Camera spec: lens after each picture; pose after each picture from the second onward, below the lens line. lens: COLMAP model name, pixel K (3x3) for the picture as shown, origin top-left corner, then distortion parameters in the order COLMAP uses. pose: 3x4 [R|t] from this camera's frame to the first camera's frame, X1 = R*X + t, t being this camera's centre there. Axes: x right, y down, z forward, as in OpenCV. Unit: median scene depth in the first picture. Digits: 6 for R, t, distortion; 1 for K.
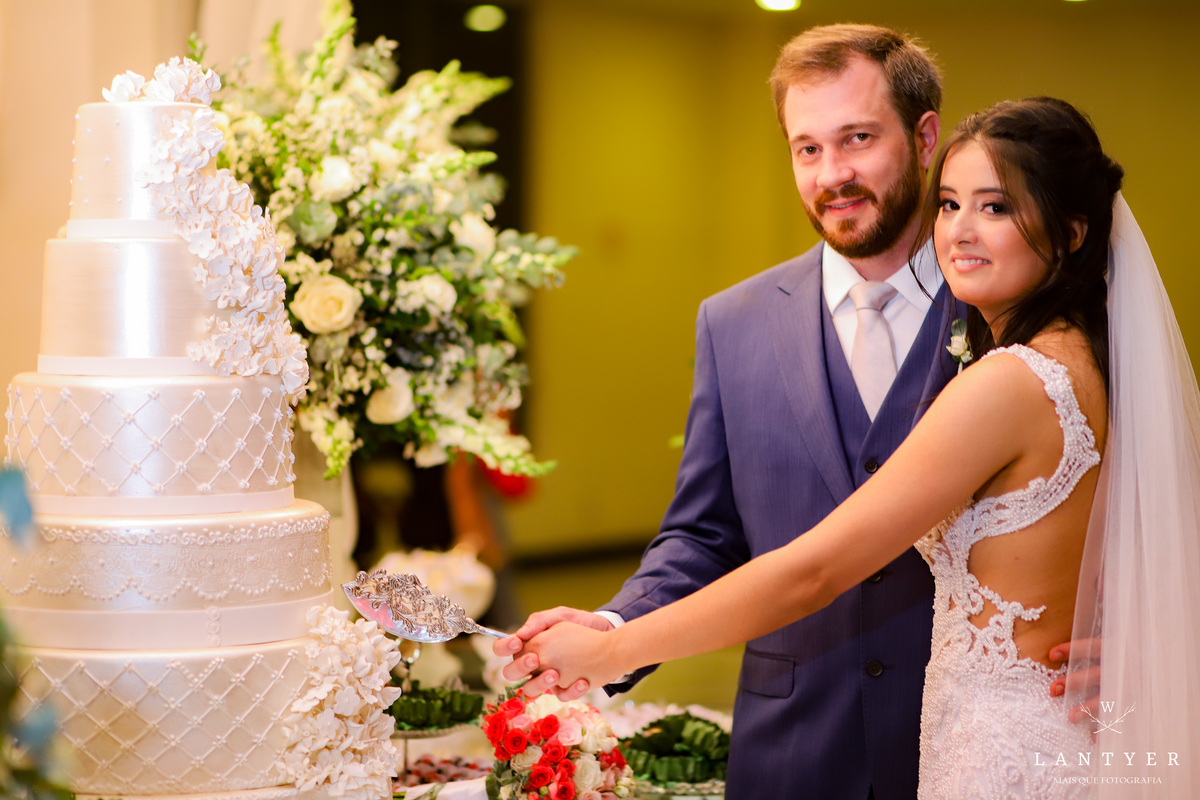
lens RADIAL K [[2823.2, 0, 600.0], [0, 2823.2, 400.0], [0, 0, 1]] dist [-0.068130, -1.047339]
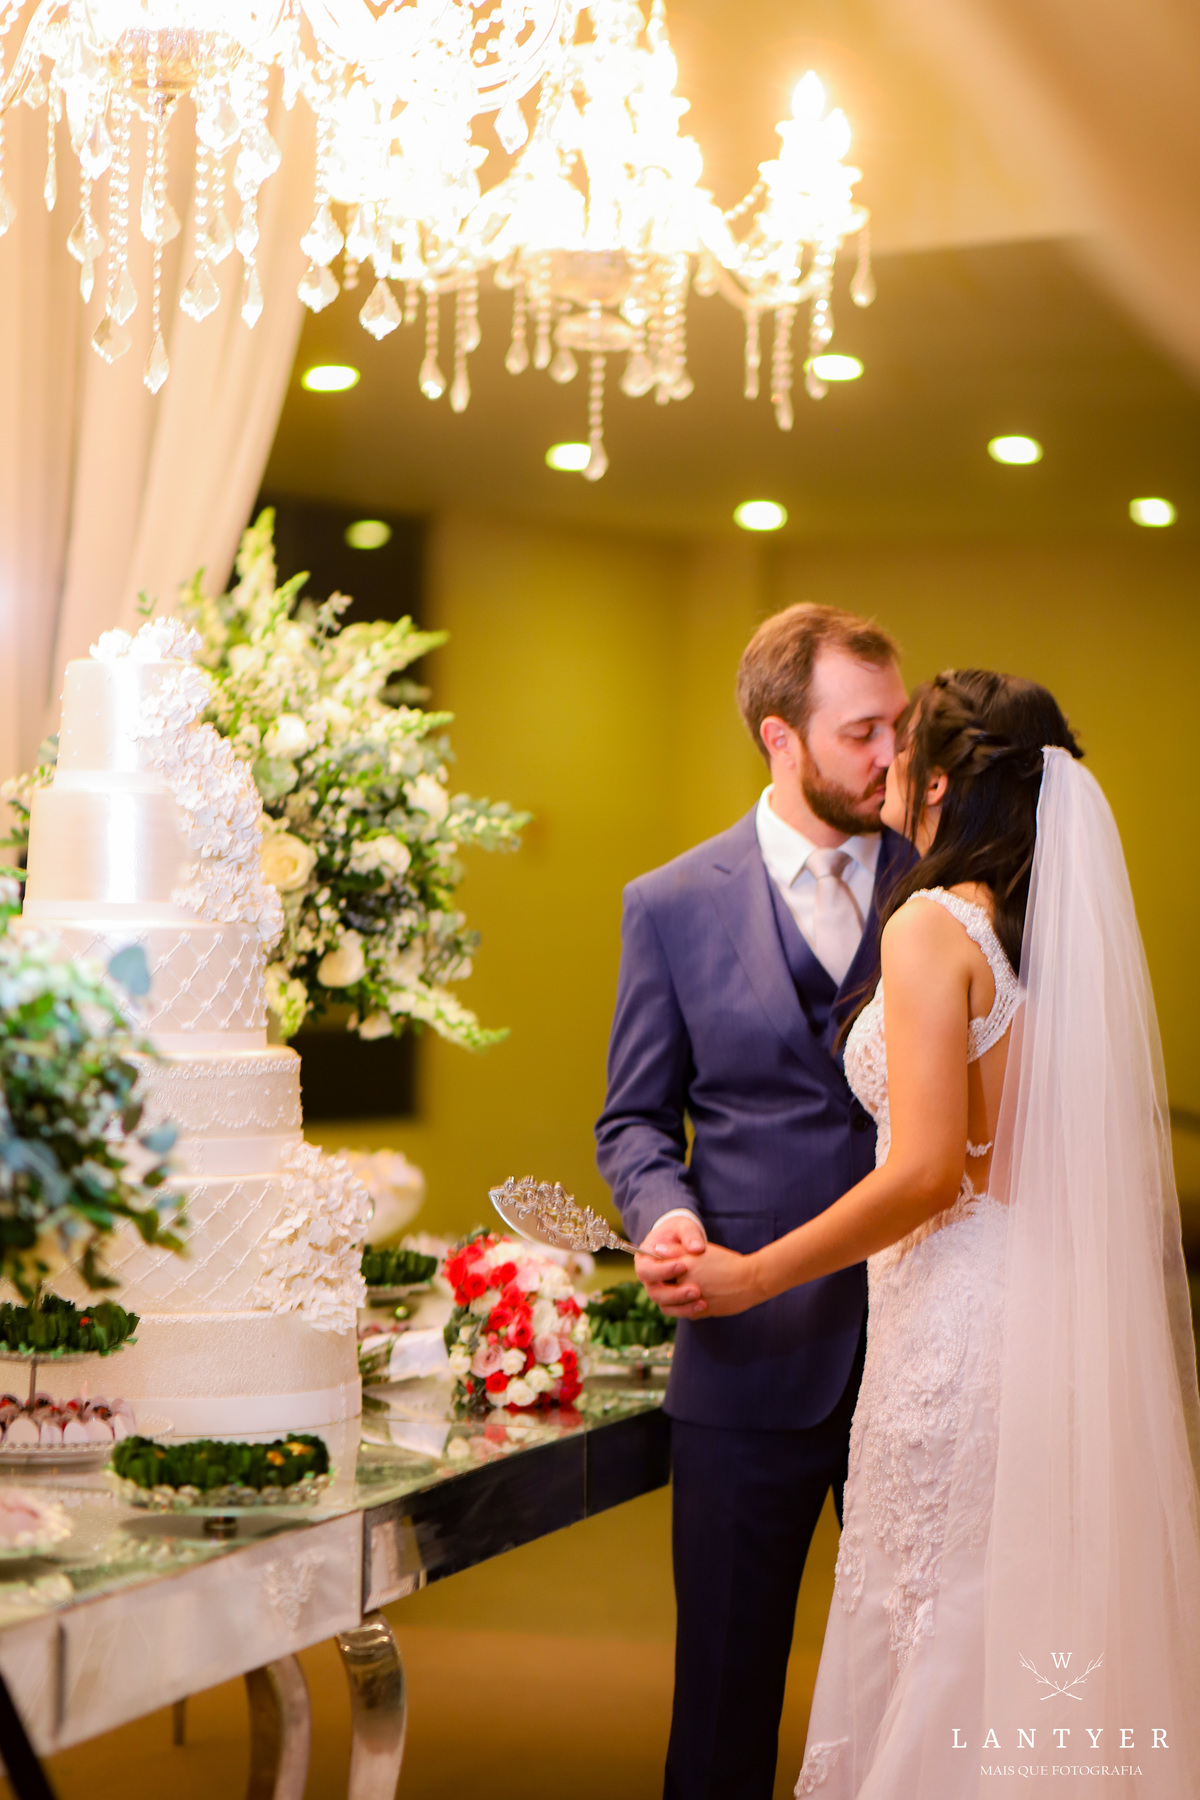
lens RADIAL K [[4259.0, 0, 724.7], [0, 4259.0, 900.5], [0, 0, 1]] dist [-0.032606, -0.712433]
pose [[0.998510, 0.013953, 0.052757, -0.020334], [-0.011628, 0.998959, -0.044120, 0.042957], [-0.053318, 0.043441, 0.997632, -0.494545]]
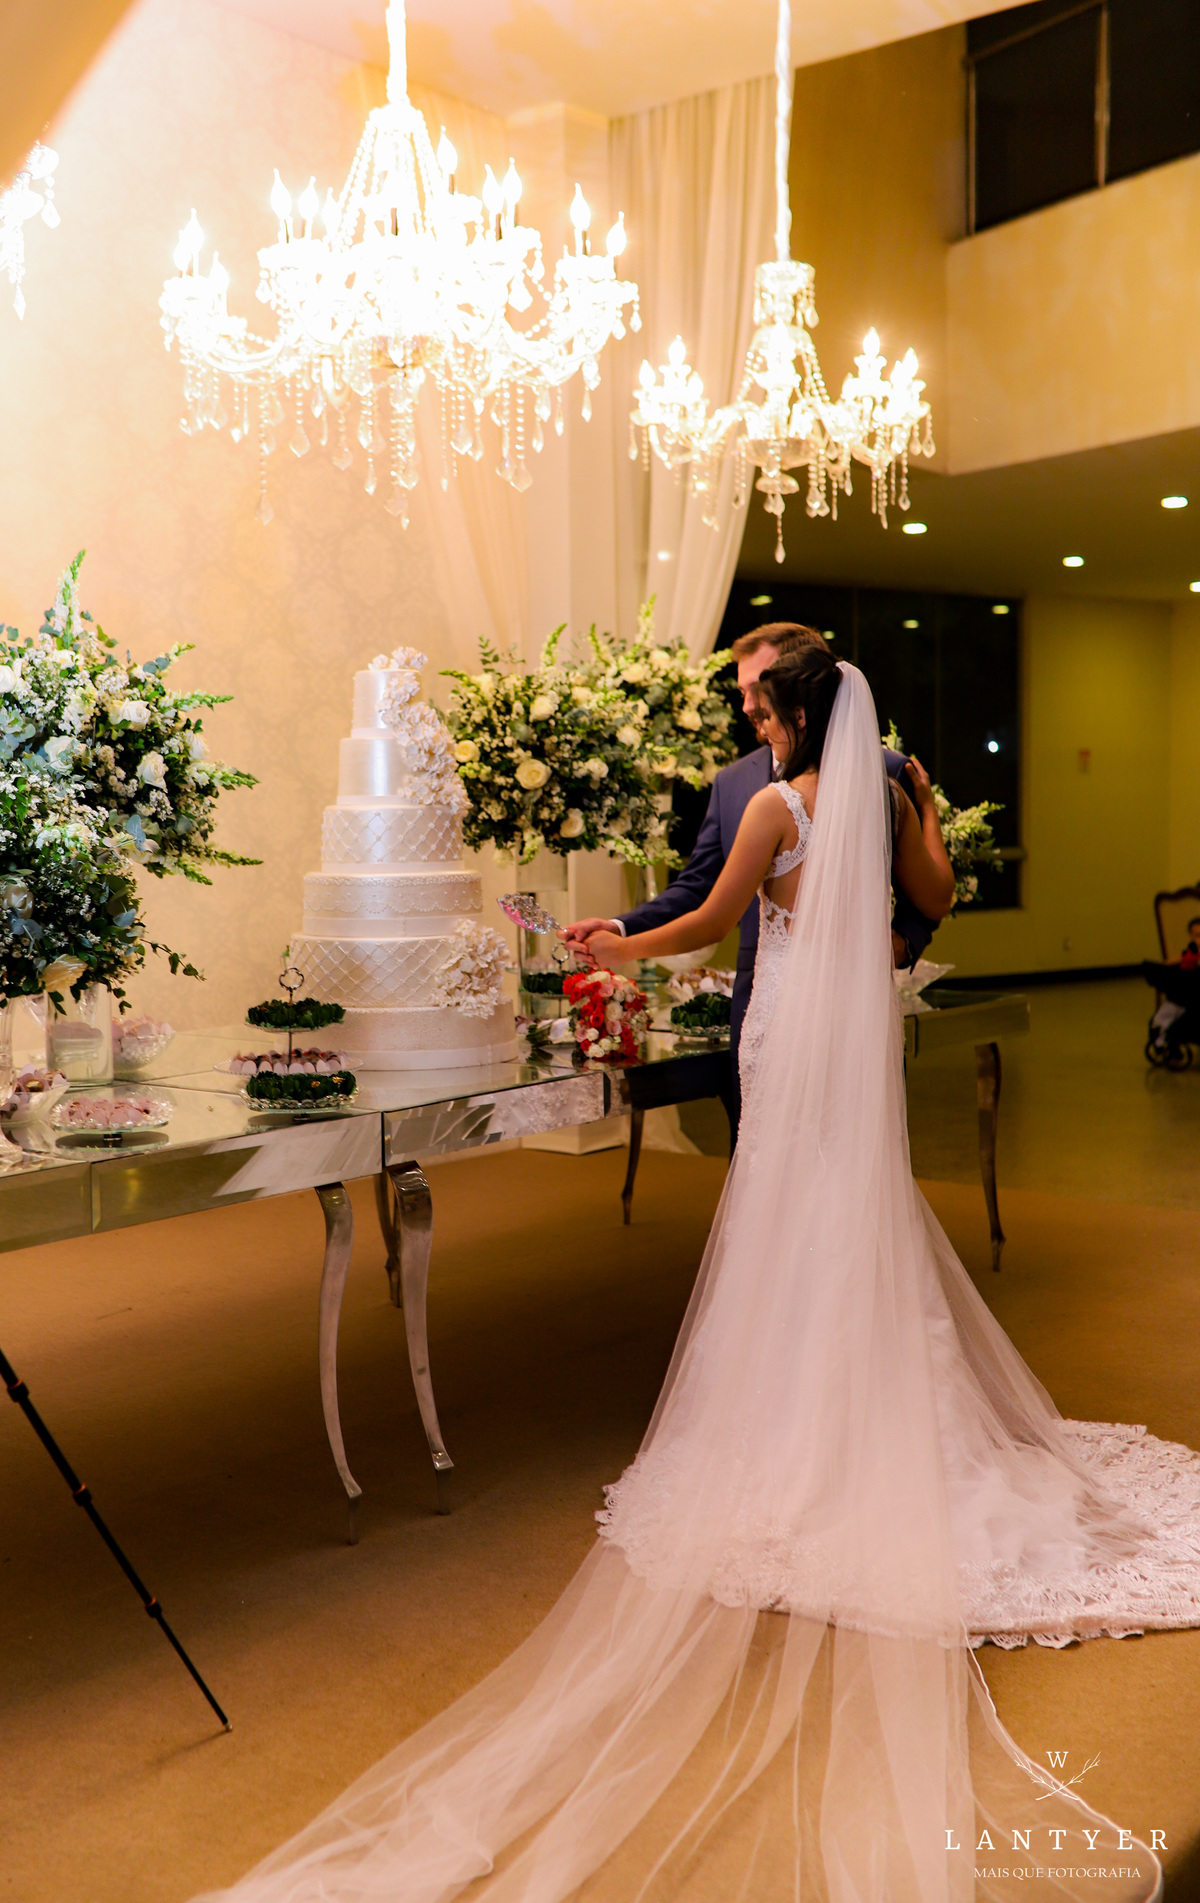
lens RADIAL K [[2039.2, 0, 600.0], [0, 2039.2, 951.5], [0, 0, 1]] dist [-0.003094, -0.000075]
pose [[0.951259, 0.009680, -0.308241, 0.370079], [-0.000446, 0.999549, 0.030015, 0.044132], [0.308392, -0.028414, 0.950835, -0.292764]]
